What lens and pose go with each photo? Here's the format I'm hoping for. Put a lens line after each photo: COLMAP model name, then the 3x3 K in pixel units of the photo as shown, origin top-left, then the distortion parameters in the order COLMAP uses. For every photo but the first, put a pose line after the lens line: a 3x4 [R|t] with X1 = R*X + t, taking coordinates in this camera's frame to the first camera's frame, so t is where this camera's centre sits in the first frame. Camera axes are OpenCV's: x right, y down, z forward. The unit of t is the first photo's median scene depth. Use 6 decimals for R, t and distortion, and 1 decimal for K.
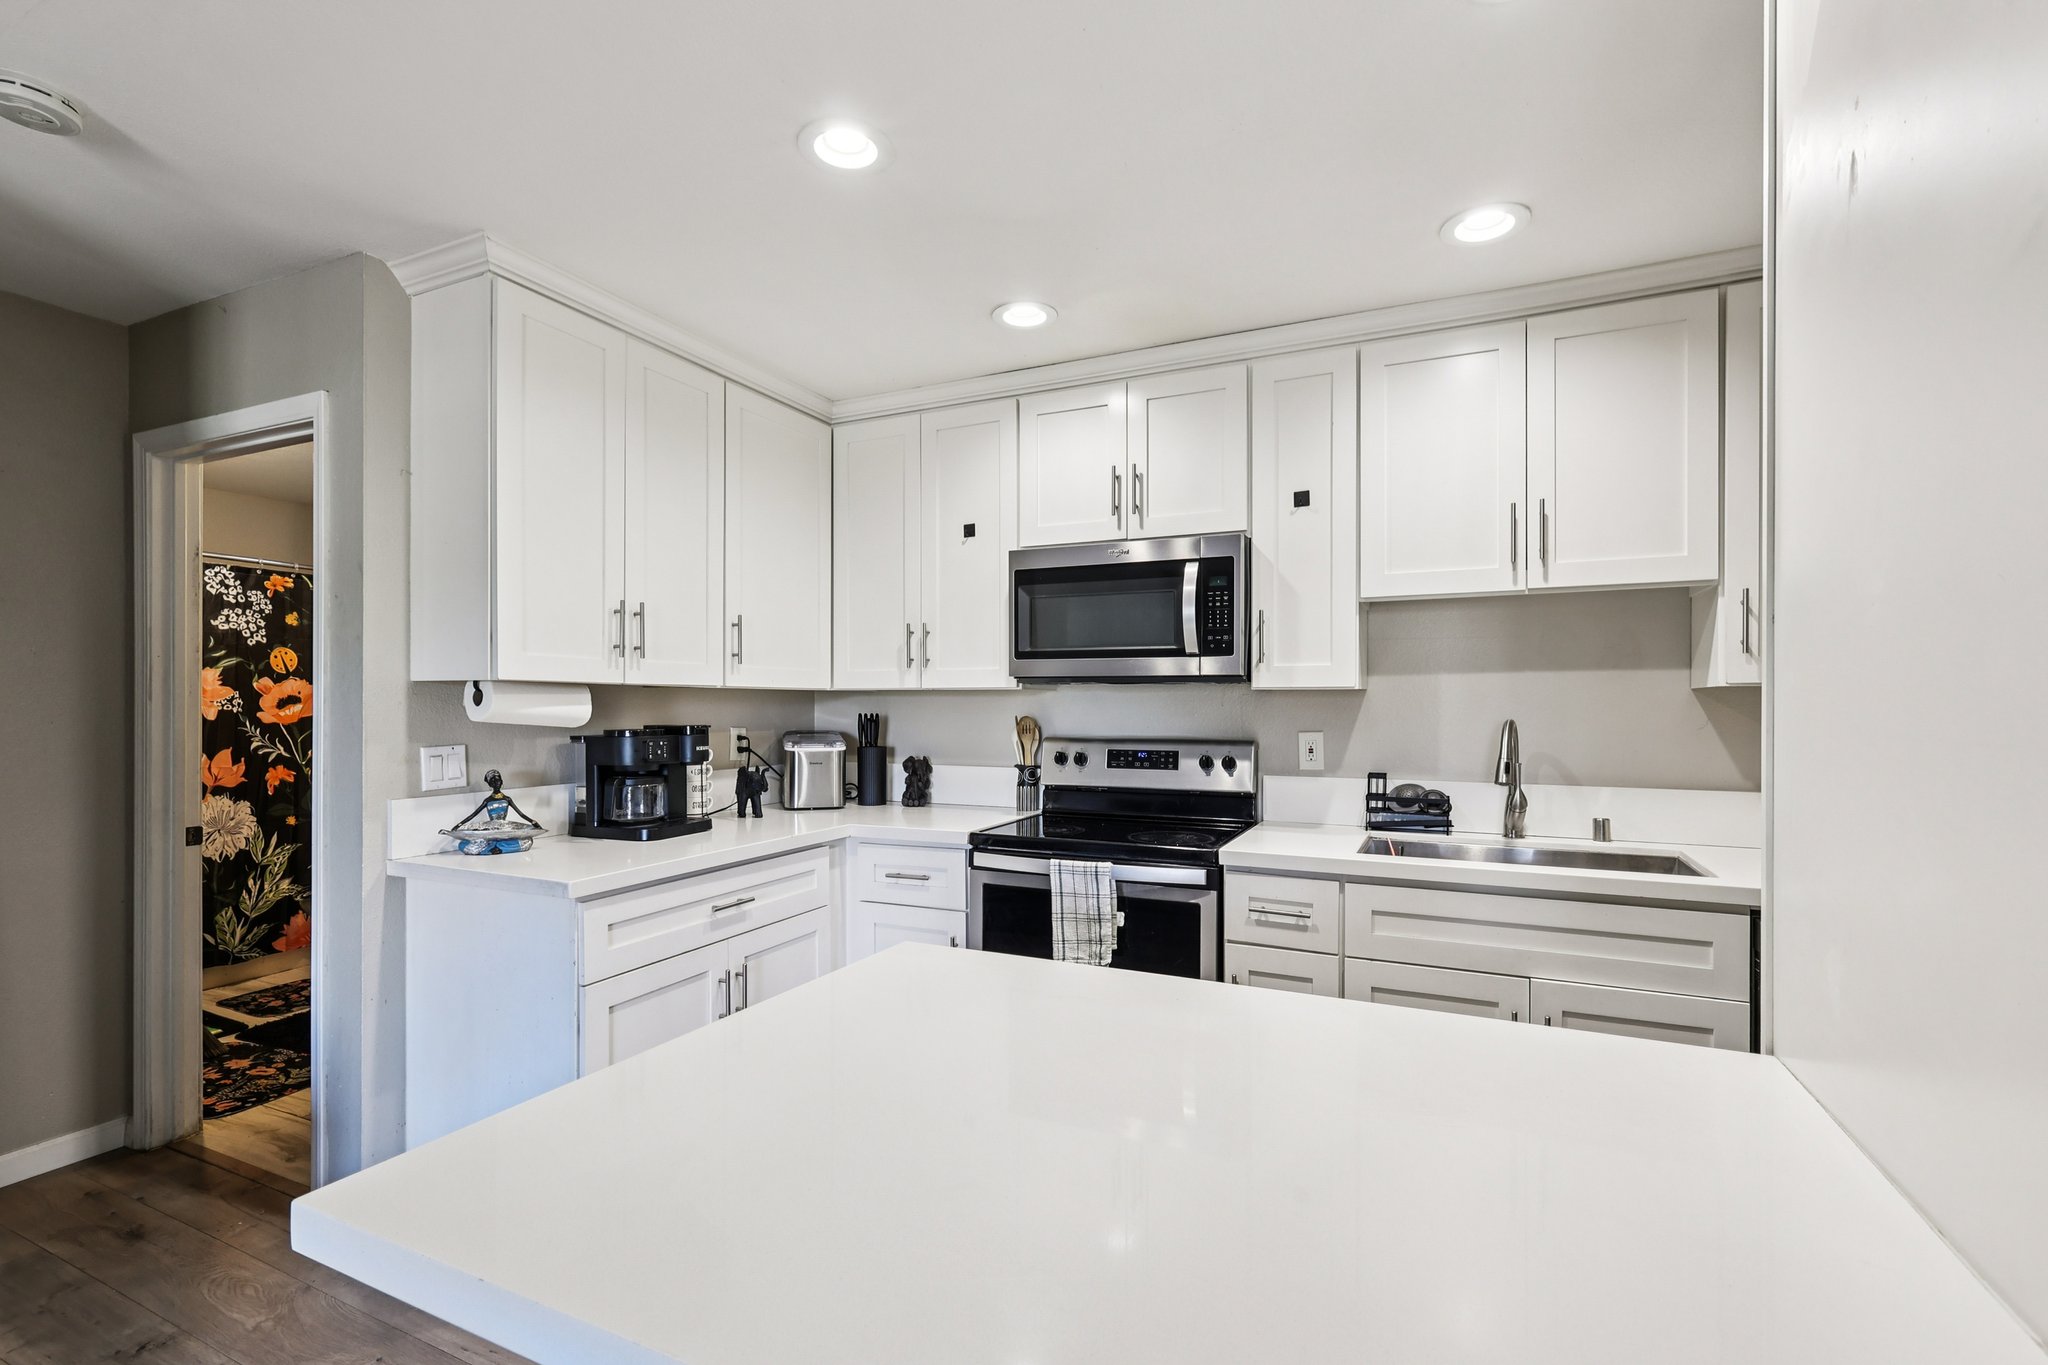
lens RADIAL K [[886.1, 0, 1024.0], [0, 886.1, 682.5], [0, 0, 1]] dist [0.002778, 0.000103]
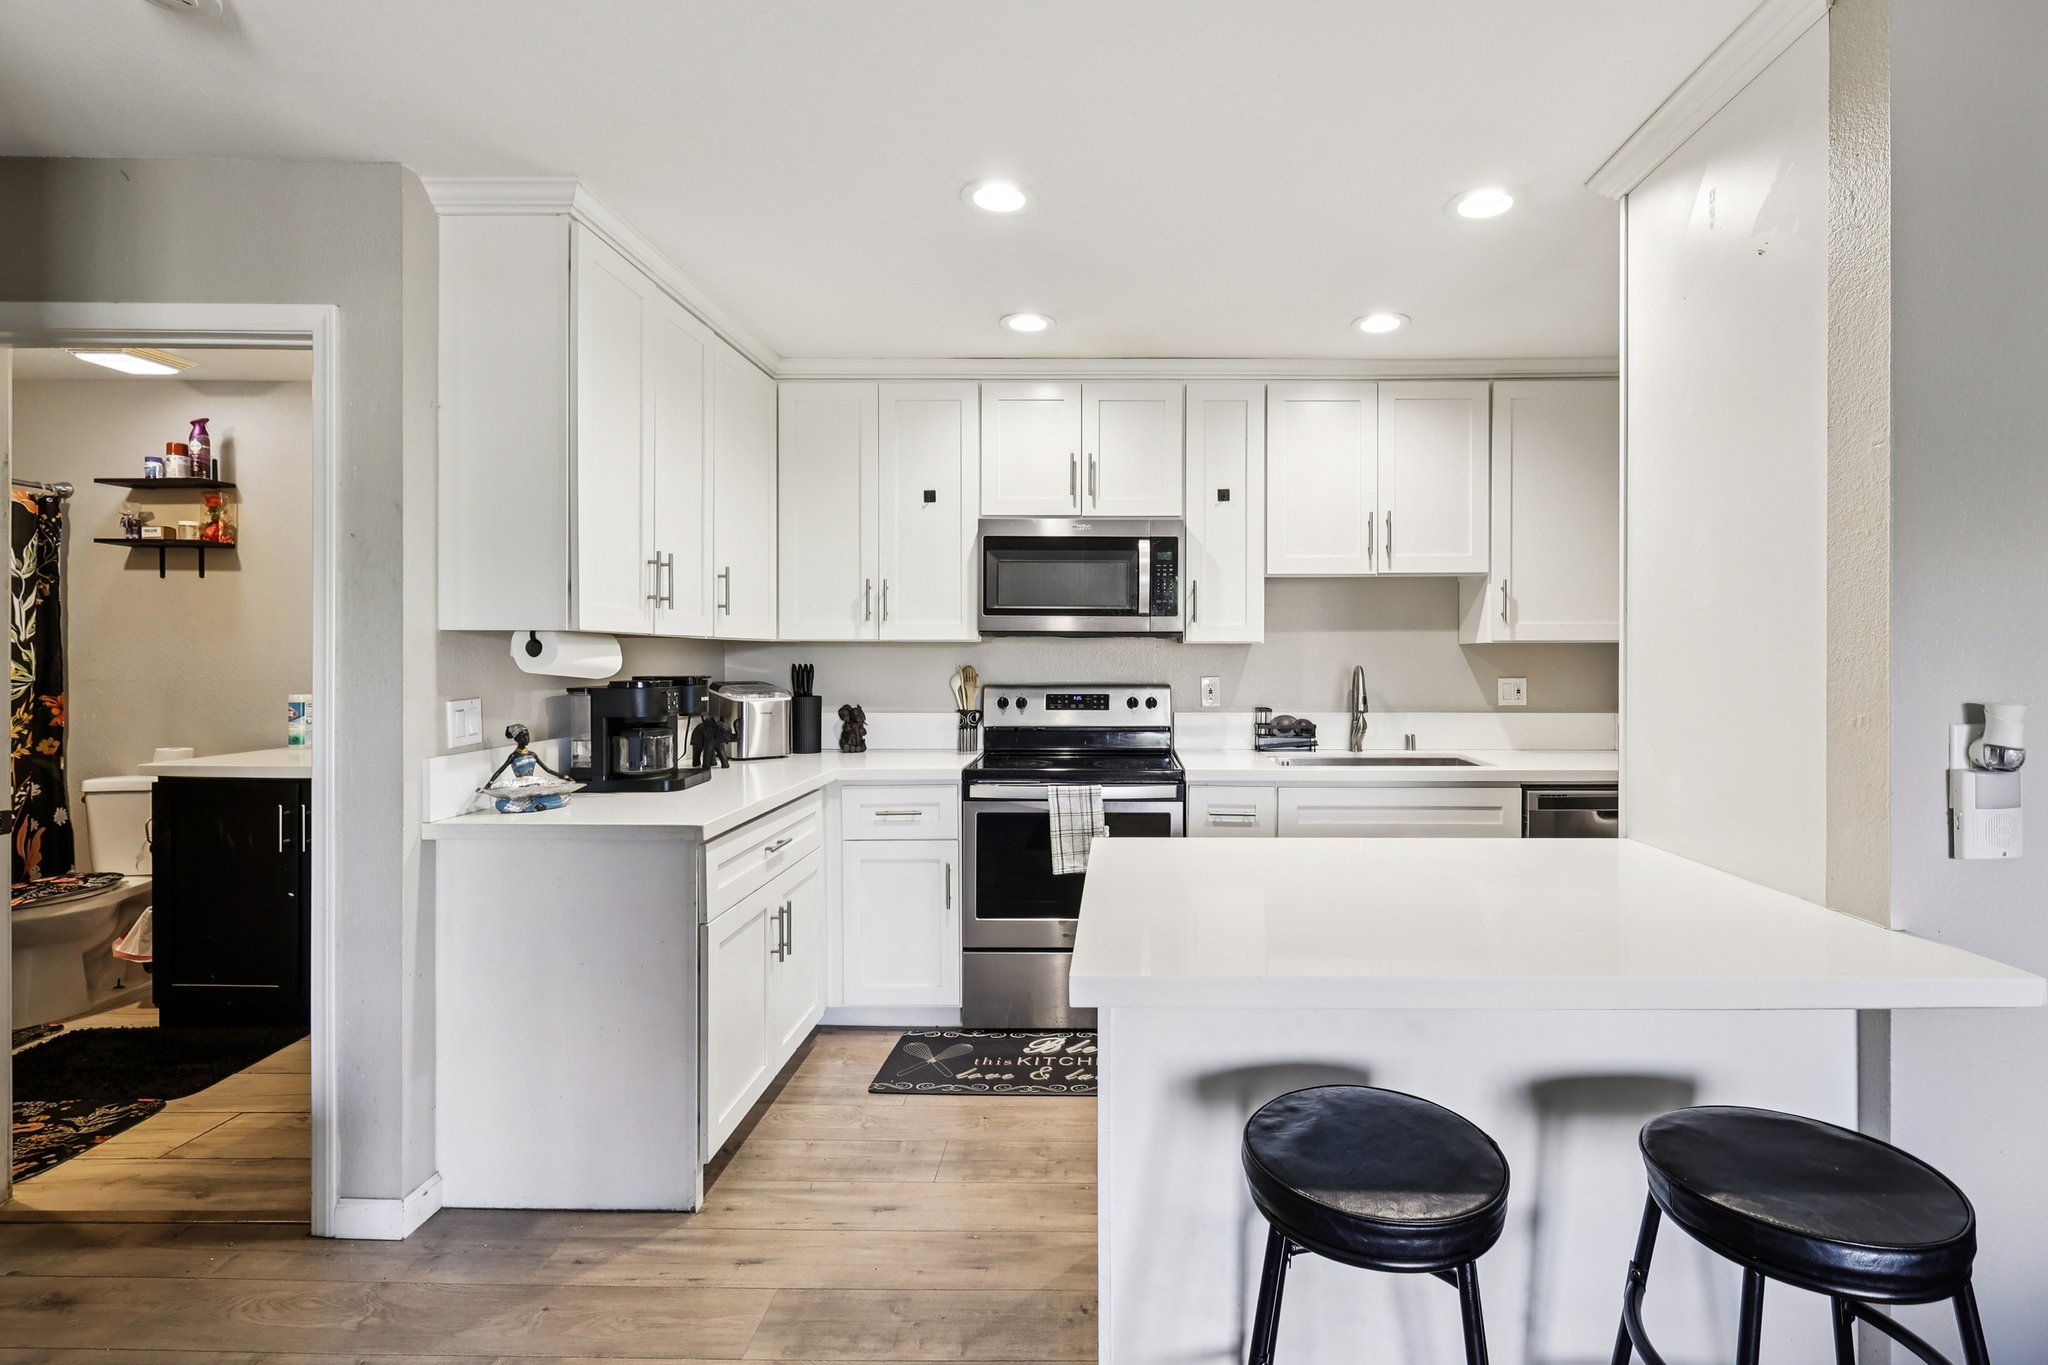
lens RADIAL K [[964.2, 0, 1025.8], [0, 964.2, 627.8], [0, 0, 1]] dist [-0.000743, 0.000341]
pose [[0.914308, 0.011082, 0.404868, -0.501717], [-0.009691, 0.999938, -0.005487, -0.004139], [-0.404904, 0.001093, 0.914359, -0.157463]]
